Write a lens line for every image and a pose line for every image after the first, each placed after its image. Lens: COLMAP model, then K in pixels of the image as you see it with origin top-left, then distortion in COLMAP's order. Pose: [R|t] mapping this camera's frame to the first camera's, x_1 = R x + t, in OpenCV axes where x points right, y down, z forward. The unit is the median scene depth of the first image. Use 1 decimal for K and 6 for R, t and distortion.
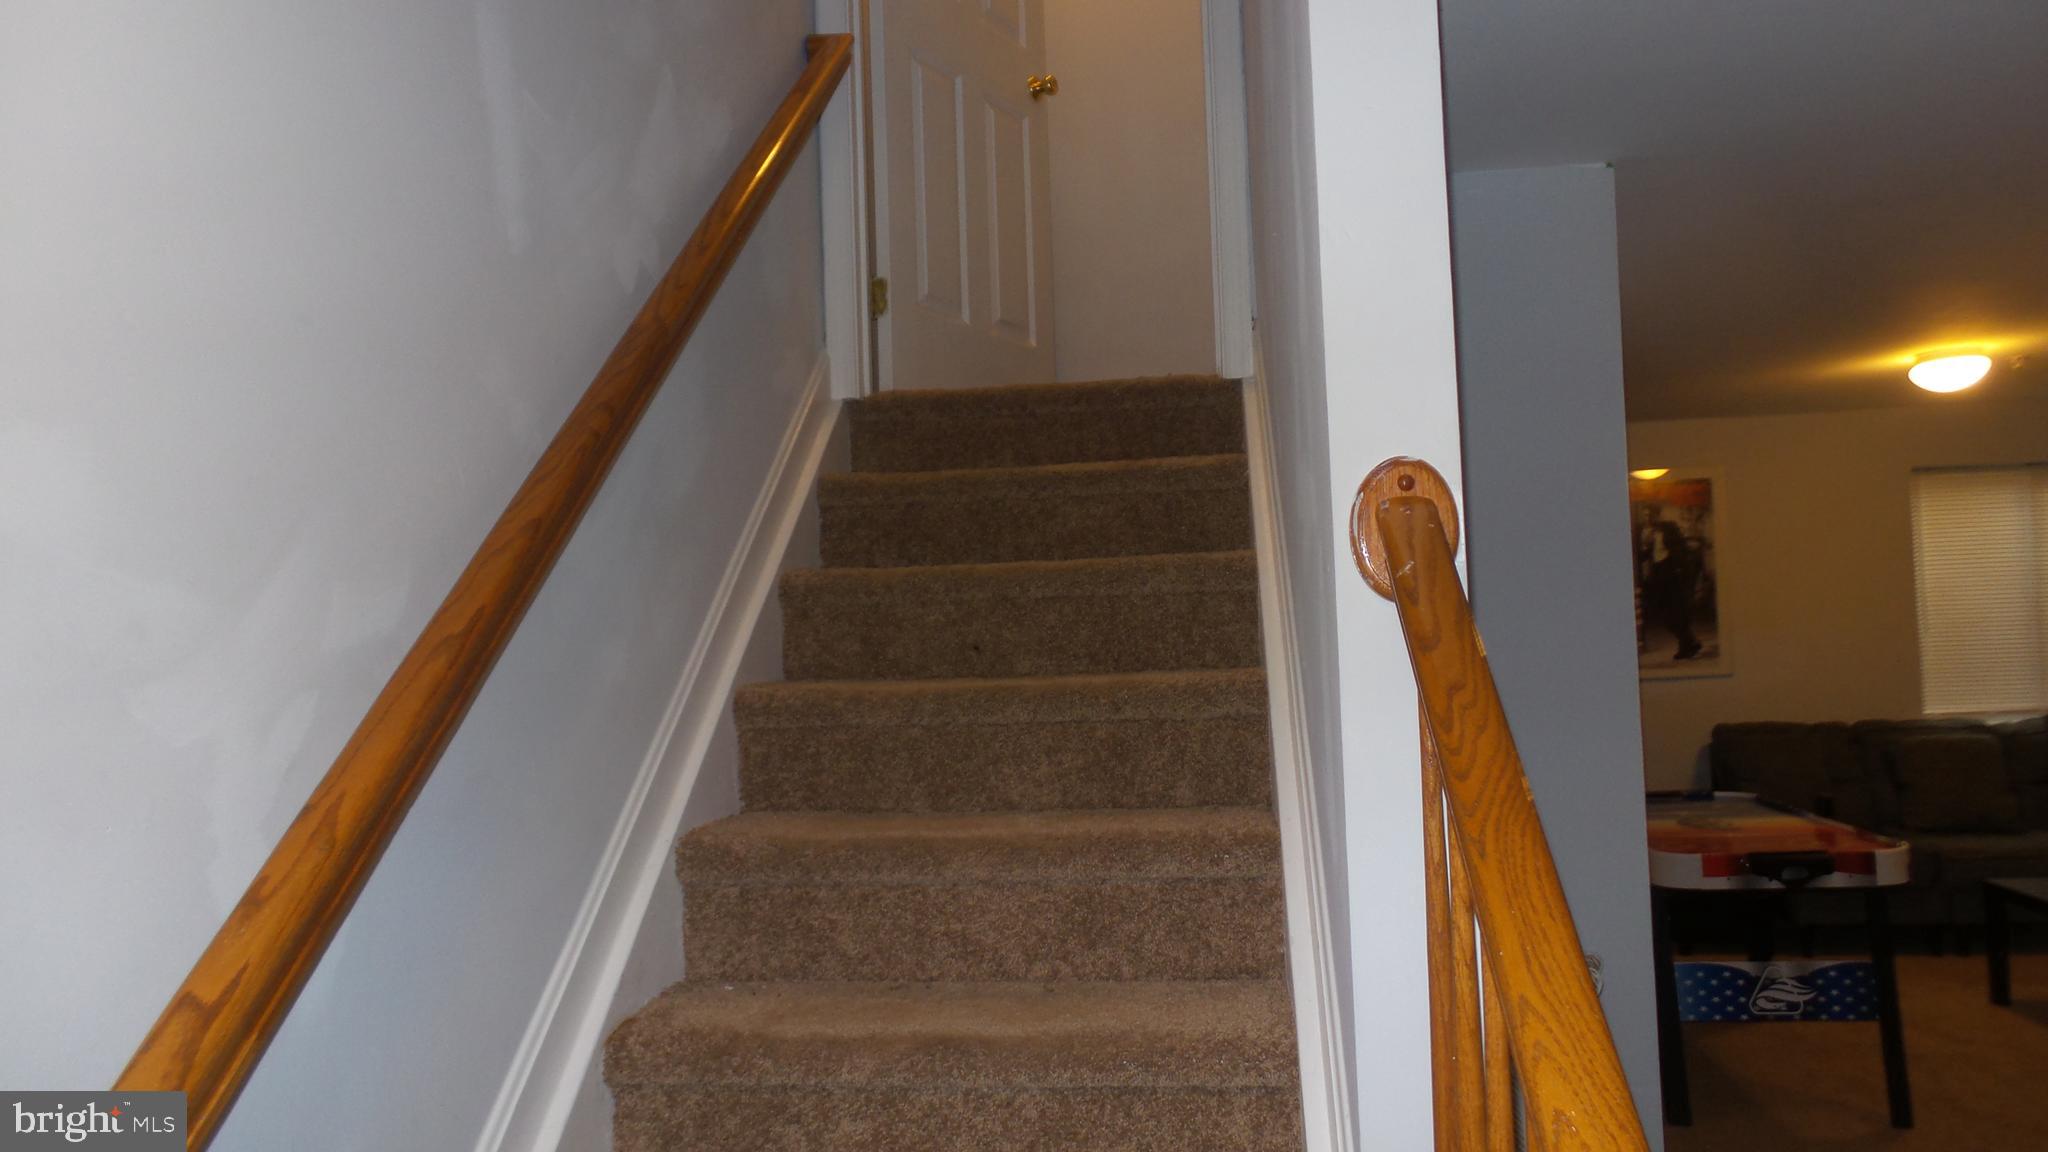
lens RADIAL K [[1407.3, 0, 1029.5], [0, 1407.3, 603.0], [0, 0, 1]] dist [-0.008578, 0.002032]
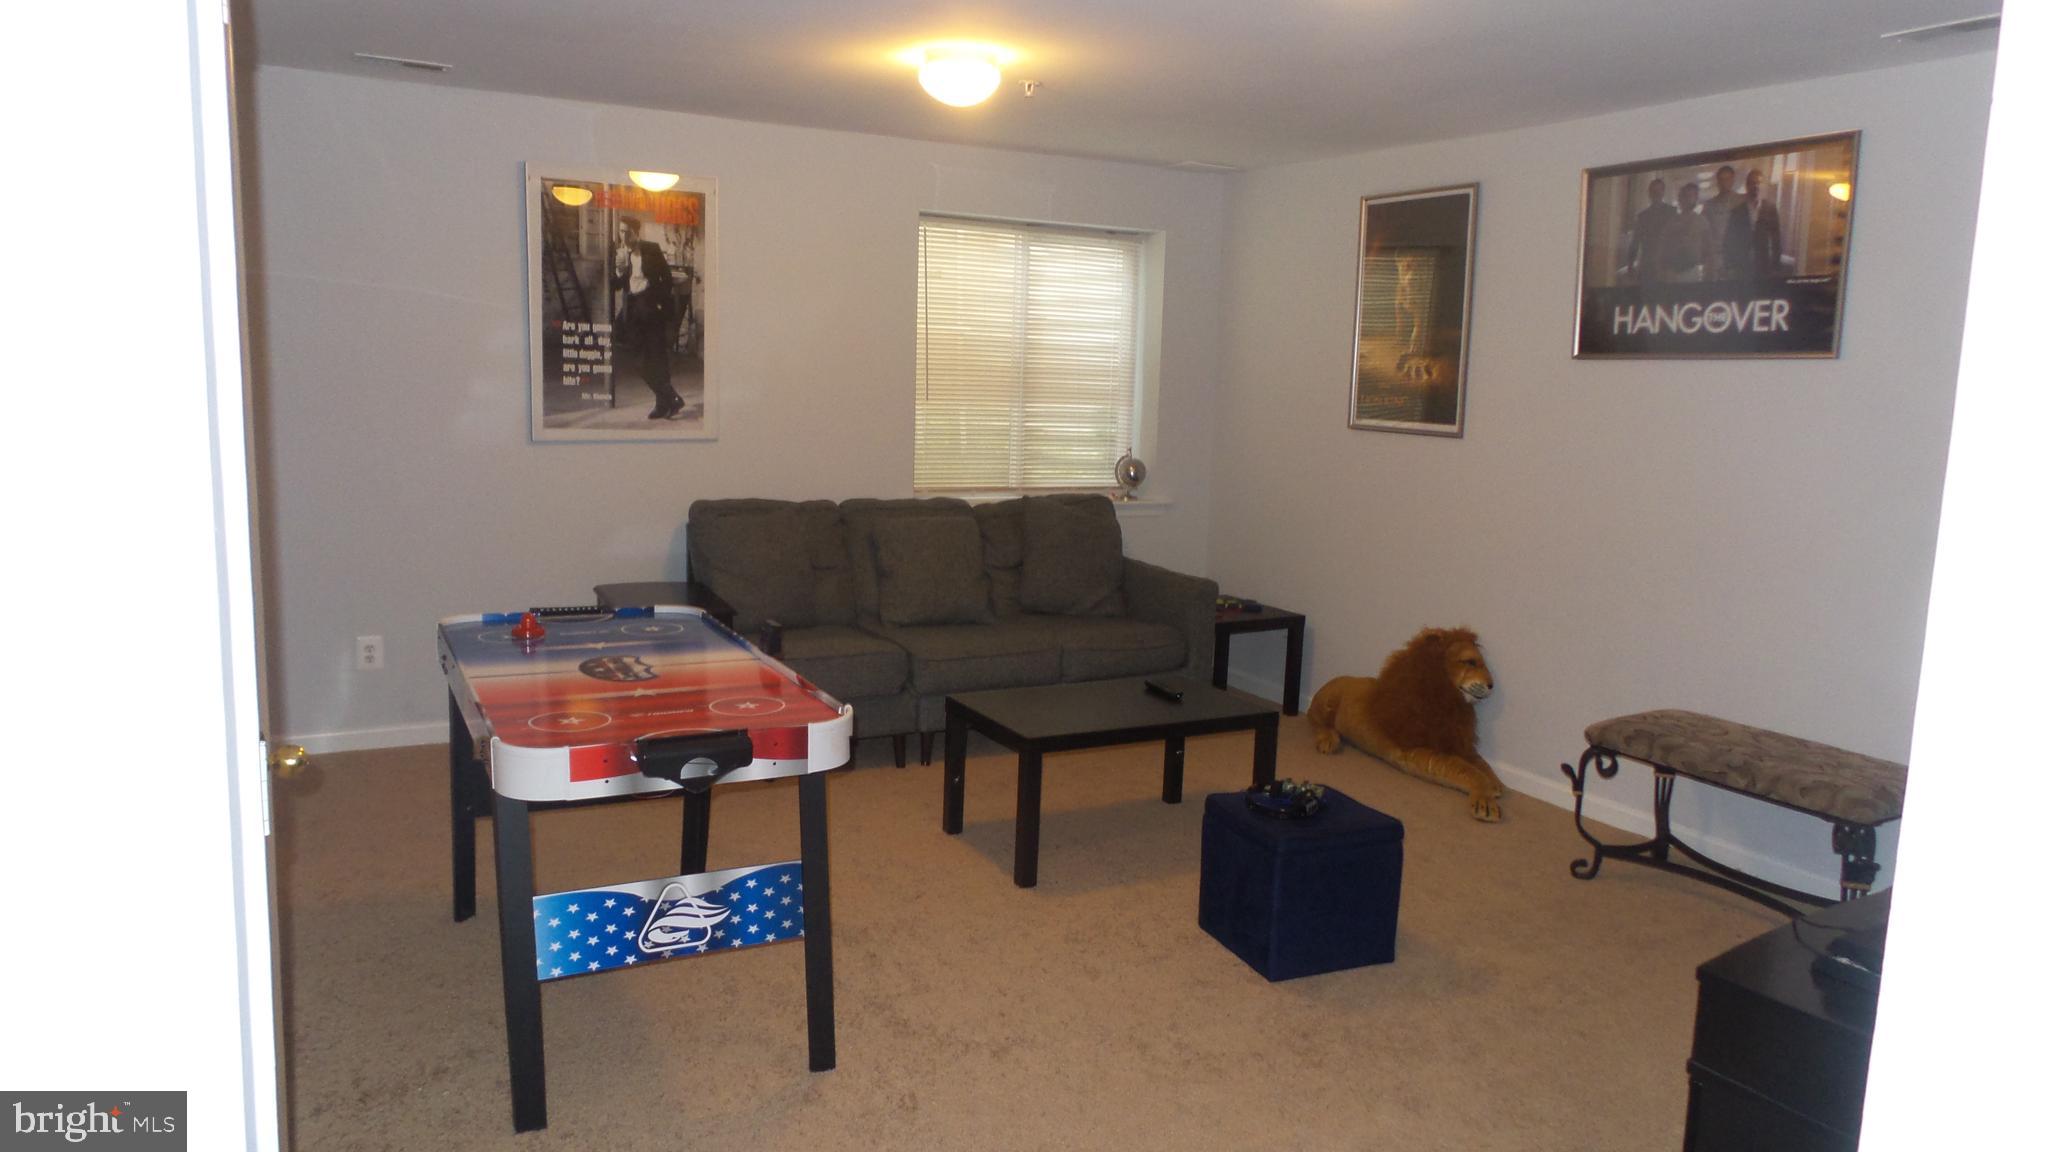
lens RADIAL K [[1407.3, 0, 1025.2], [0, 1407.3, 575.7], [0, 0, 1]] dist [-0.008578, 0.002032]
pose [[0.808623, -0.016621, 0.588092, 0.258992], [-0.086318, 0.985432, 0.146537, -0.012263], [-0.581960, -0.169256, 0.795408, 0.361265]]
